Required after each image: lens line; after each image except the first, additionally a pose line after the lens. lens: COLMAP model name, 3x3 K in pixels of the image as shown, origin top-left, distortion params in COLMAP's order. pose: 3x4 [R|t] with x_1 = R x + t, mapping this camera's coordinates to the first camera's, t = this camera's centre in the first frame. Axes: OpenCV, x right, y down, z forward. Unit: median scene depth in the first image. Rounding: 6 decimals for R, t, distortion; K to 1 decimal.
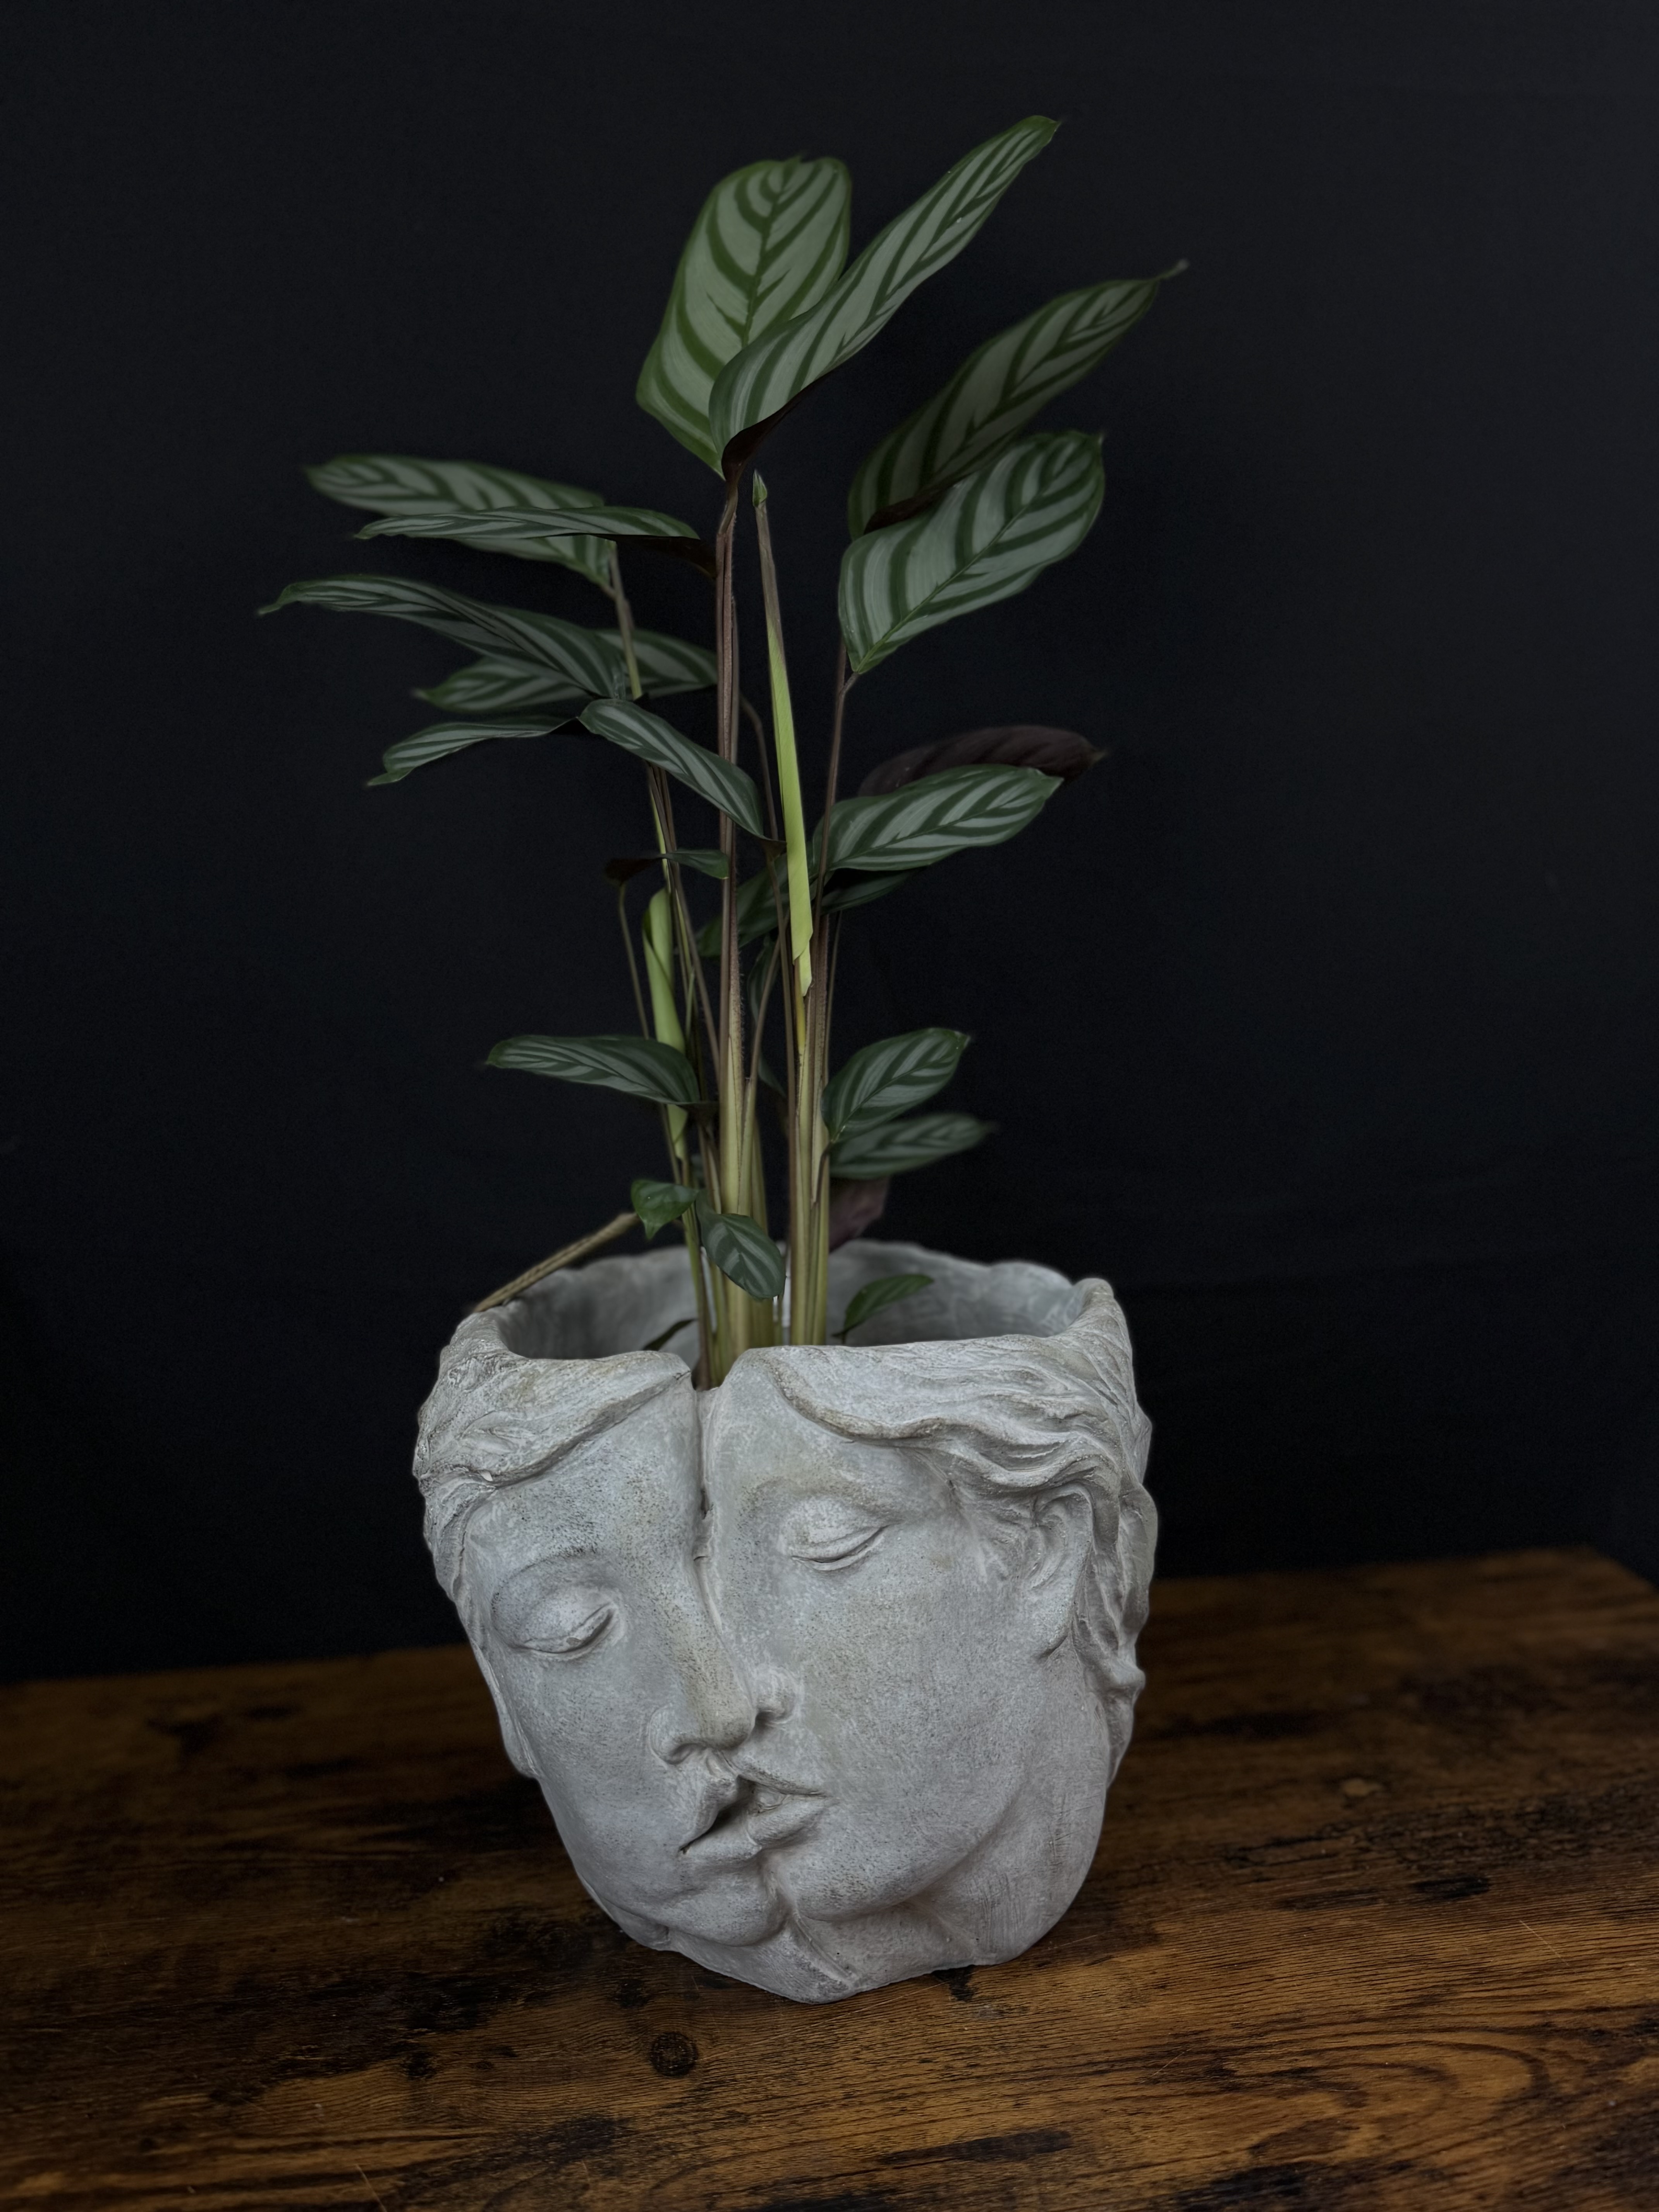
lens RADIAL K [[1860.1, 0, 823.1], [0, 1860.1, 1031.9], [0, 0, 1]] dist [-0.048723, 0.020653]
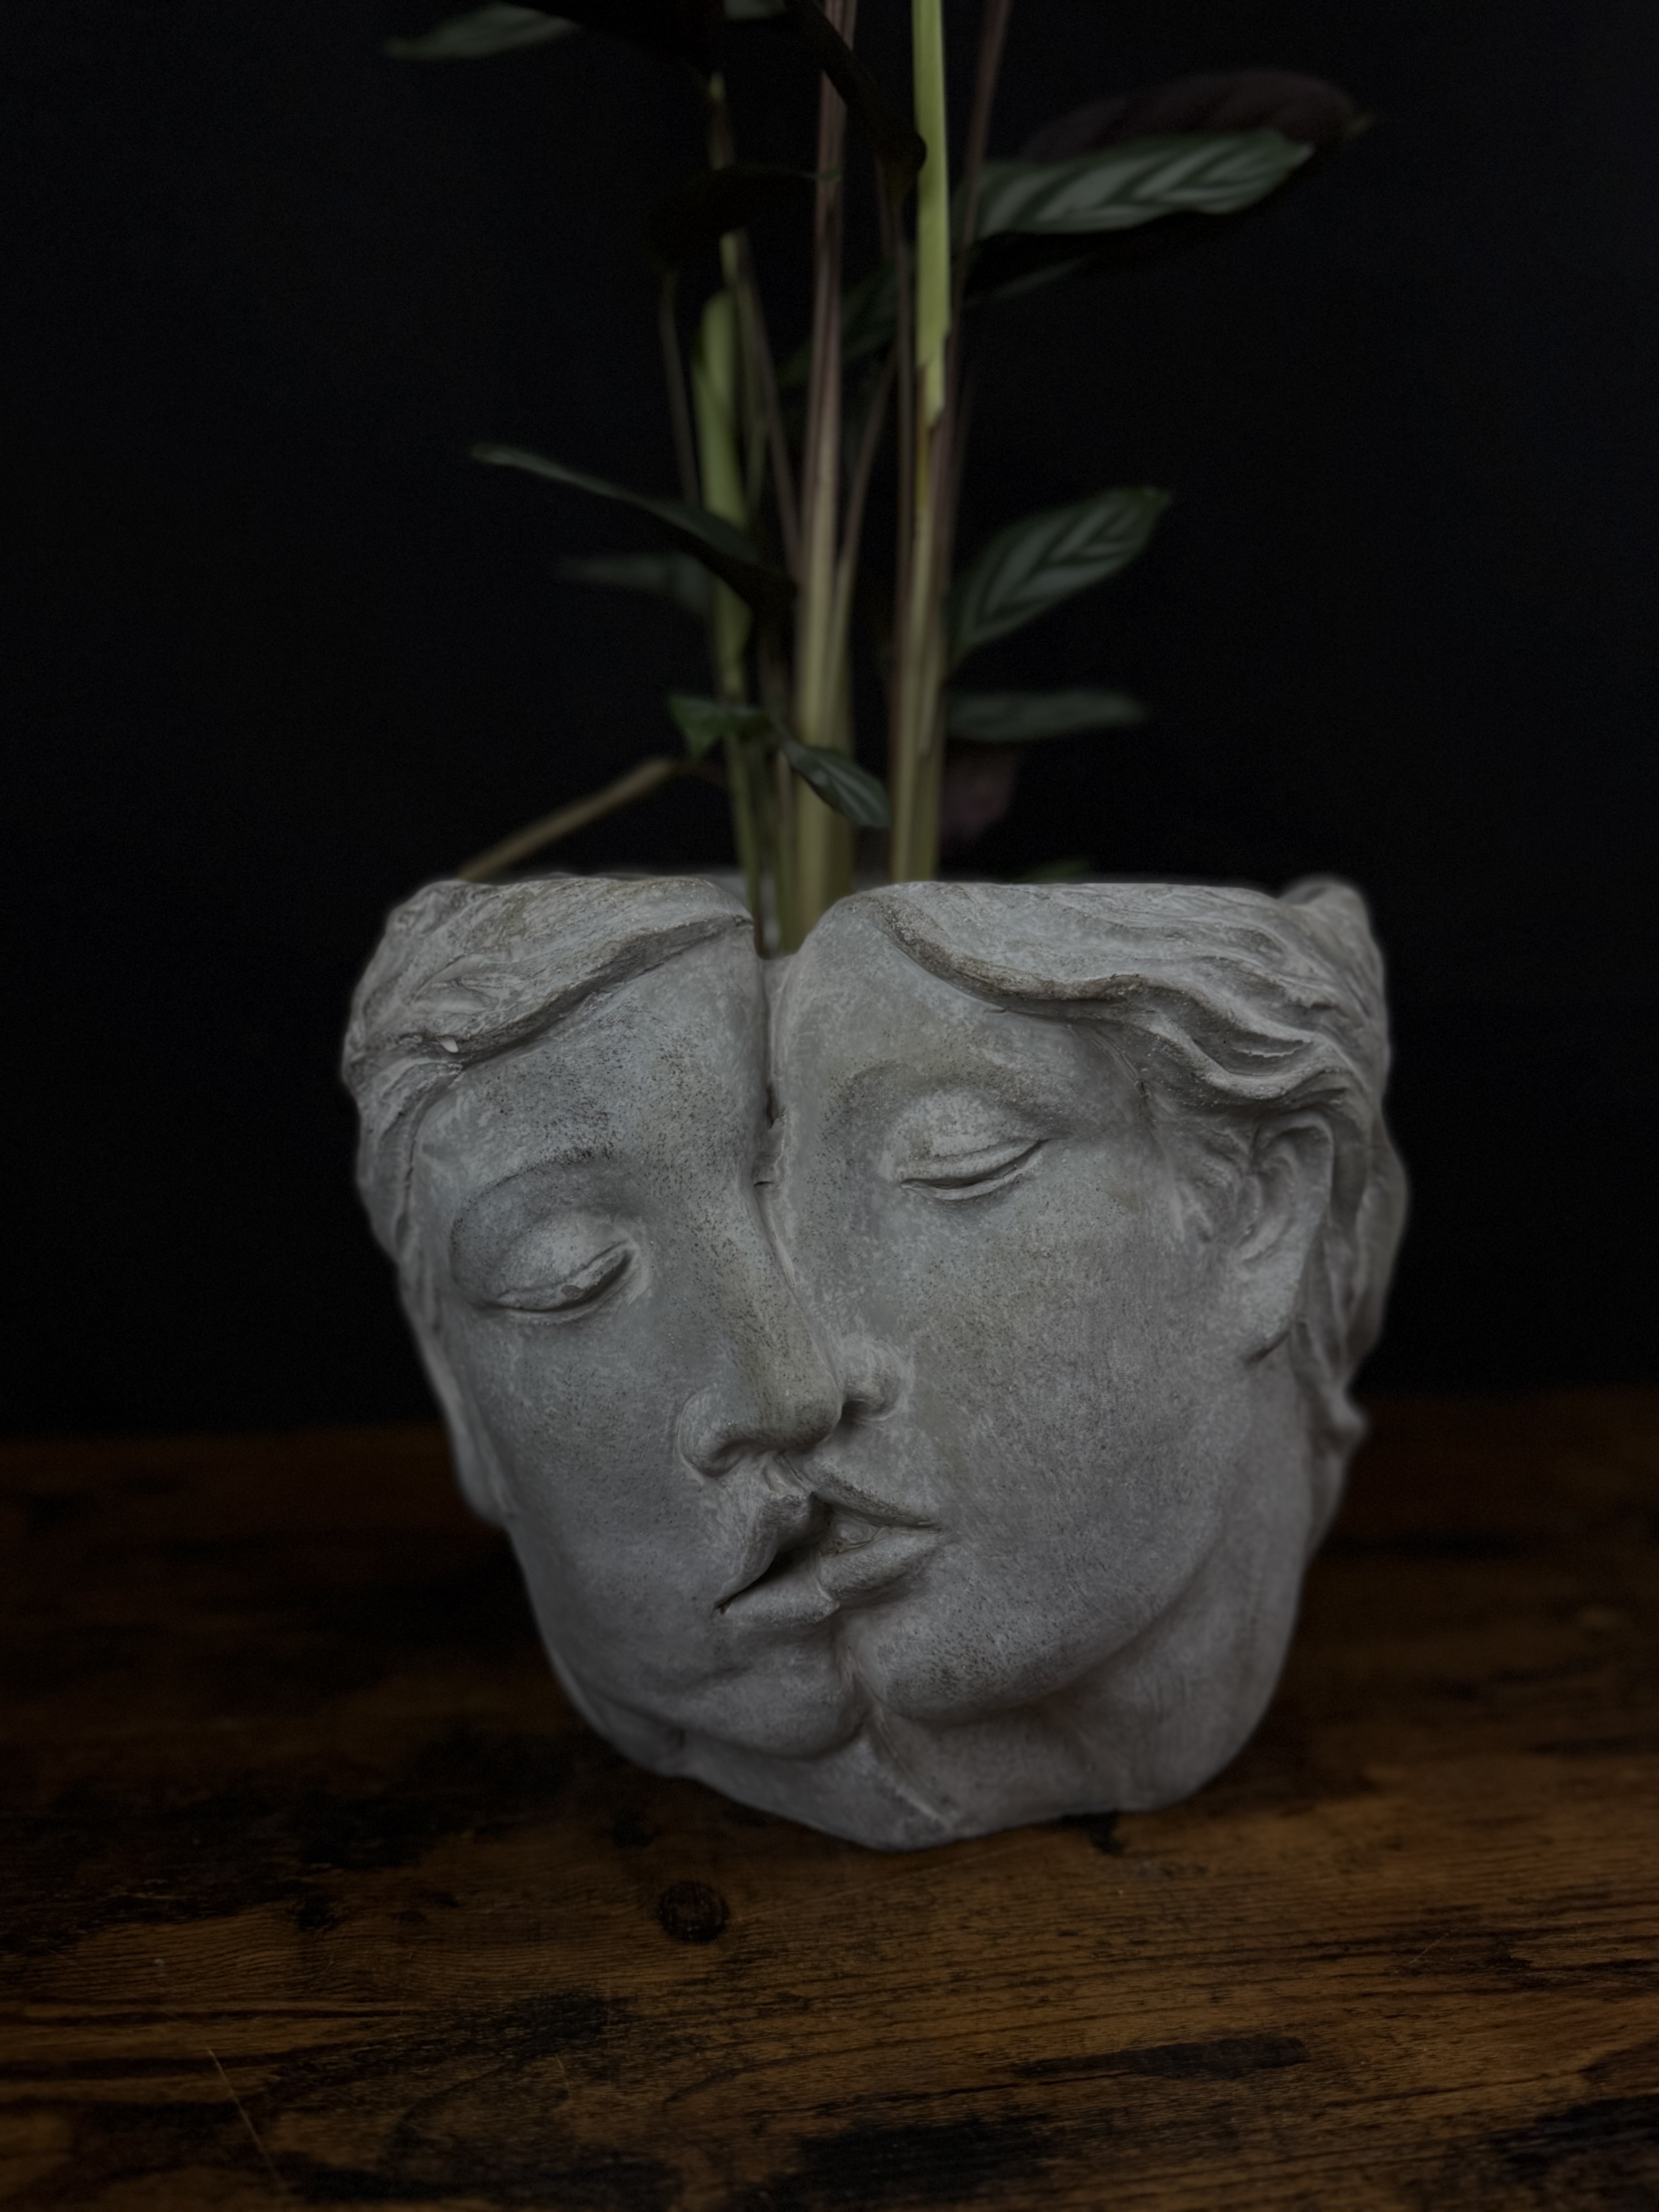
lens RADIAL K [[1860.1, 0, 813.1], [0, 1860.1, 1070.0], [0, 0, 1]] dist [-0.048723, 0.020653]
pose [[0.999016, 0.043305, 0.009602, -0.057672], [-0.043627, 0.998389, 0.036281, 0.222806], [-0.008015, -0.036664, 0.999295, 0.335366]]
